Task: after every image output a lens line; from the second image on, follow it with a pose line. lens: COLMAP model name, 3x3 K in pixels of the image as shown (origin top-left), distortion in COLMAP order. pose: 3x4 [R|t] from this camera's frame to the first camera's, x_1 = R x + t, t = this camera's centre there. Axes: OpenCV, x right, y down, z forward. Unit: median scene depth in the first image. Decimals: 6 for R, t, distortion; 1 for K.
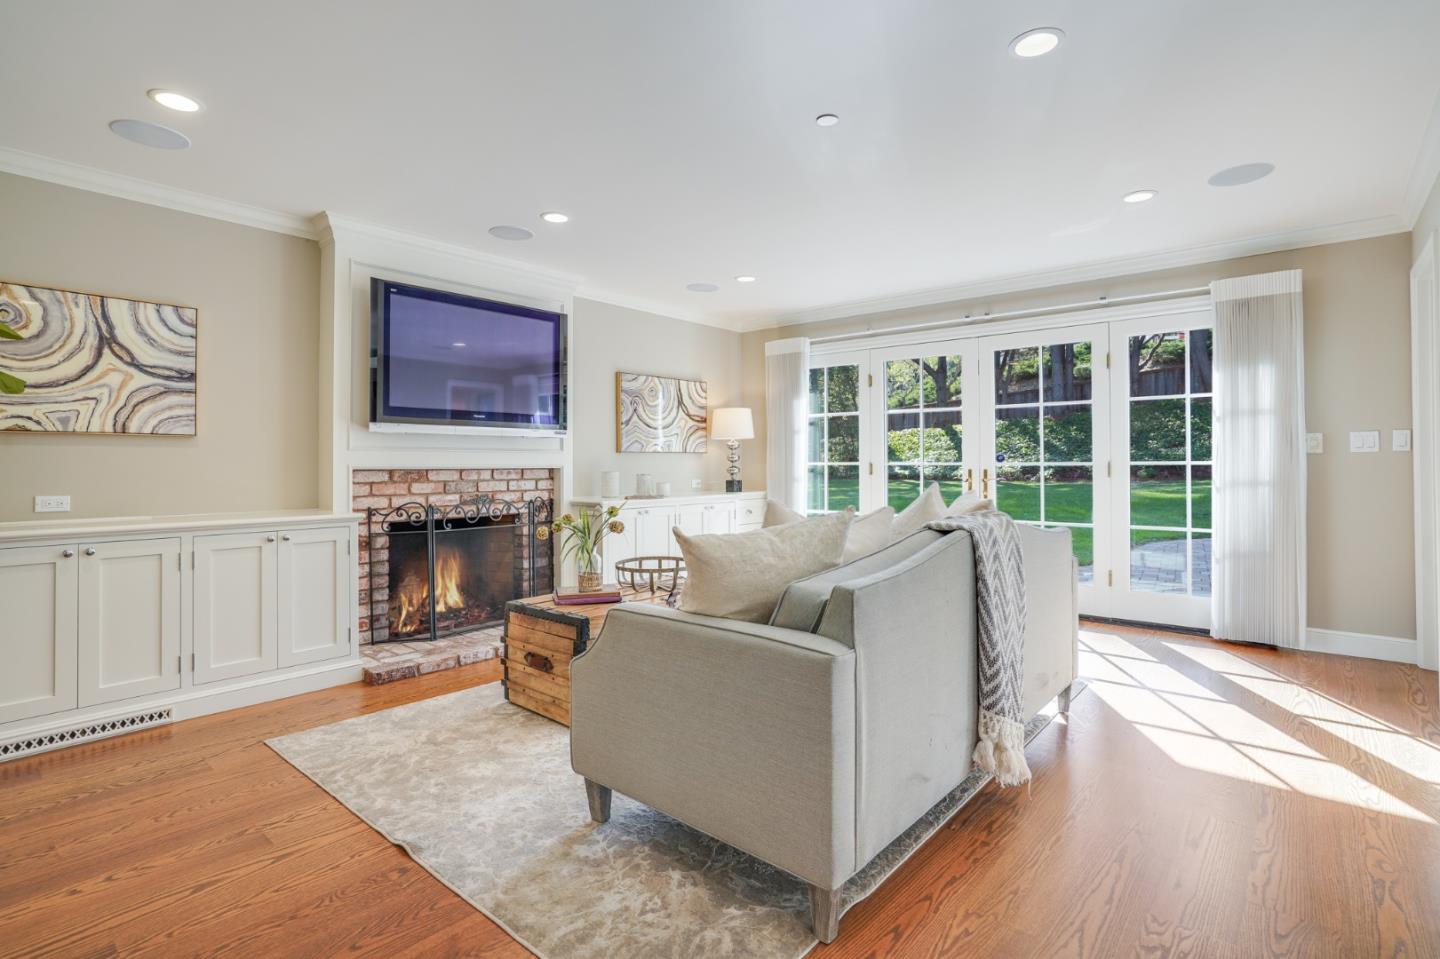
lens RADIAL K [[730.5, 0, 726.3], [0, 730.5, 477.8], [0, 0, 1]] dist [-0.031100, 0.018676]
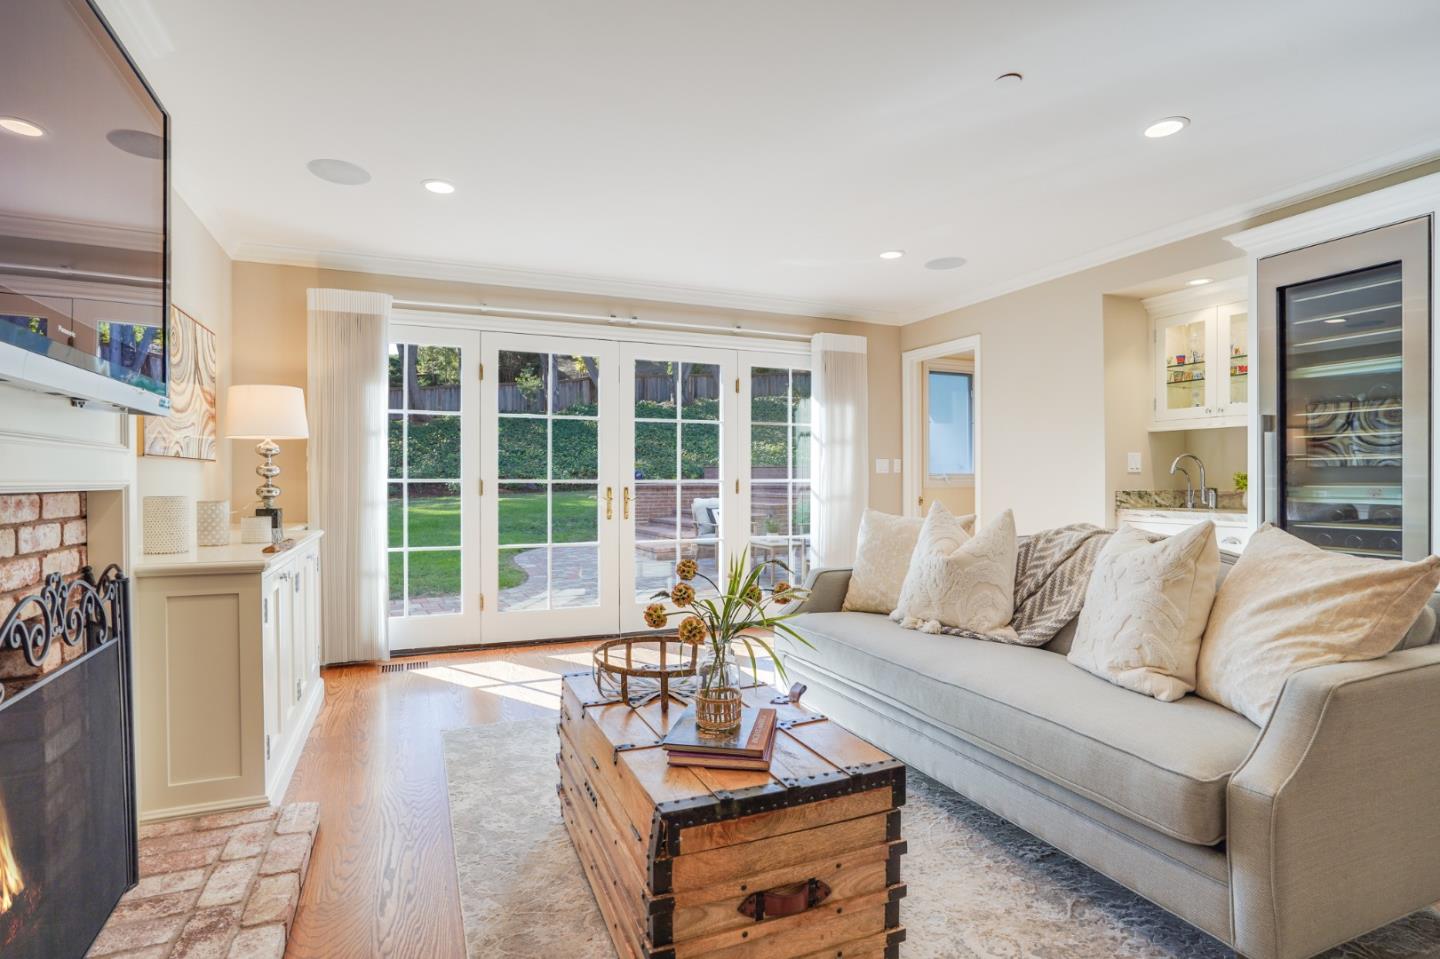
lens RADIAL K [[730.5, 0, 726.3], [0, 730.5, 477.8], [0, 0, 1]] dist [-0.031100, 0.018676]
pose [[0.450409, 0.005900, 0.892803, -0.483320], [0.015932, 0.999766, -0.014644, -0.010012], [-0.892680, 0.020820, 0.450210, 0.568422]]
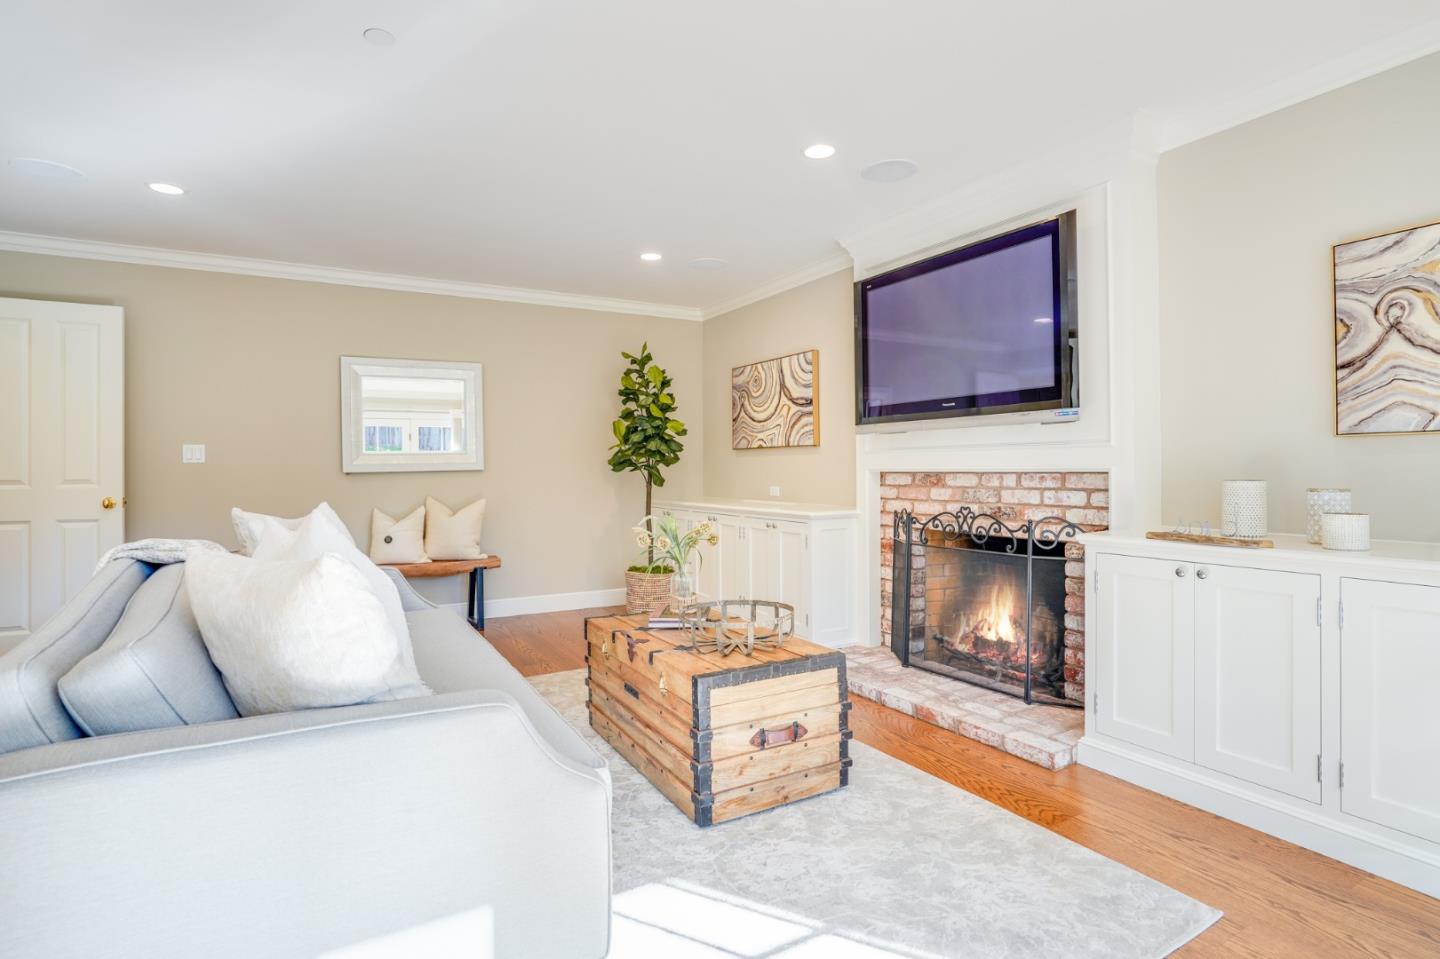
lens RADIAL K [[730.5, 0, 726.3], [0, 730.5, 477.8], [0, 0, 1]] dist [-0.031100, 0.018676]
pose [[-0.335863, 0.030752, -0.941409, 0.463476], [0.004944, 0.999511, 0.030886, -0.031511], [0.941898, 0.005719, -0.335851, 1.006117]]
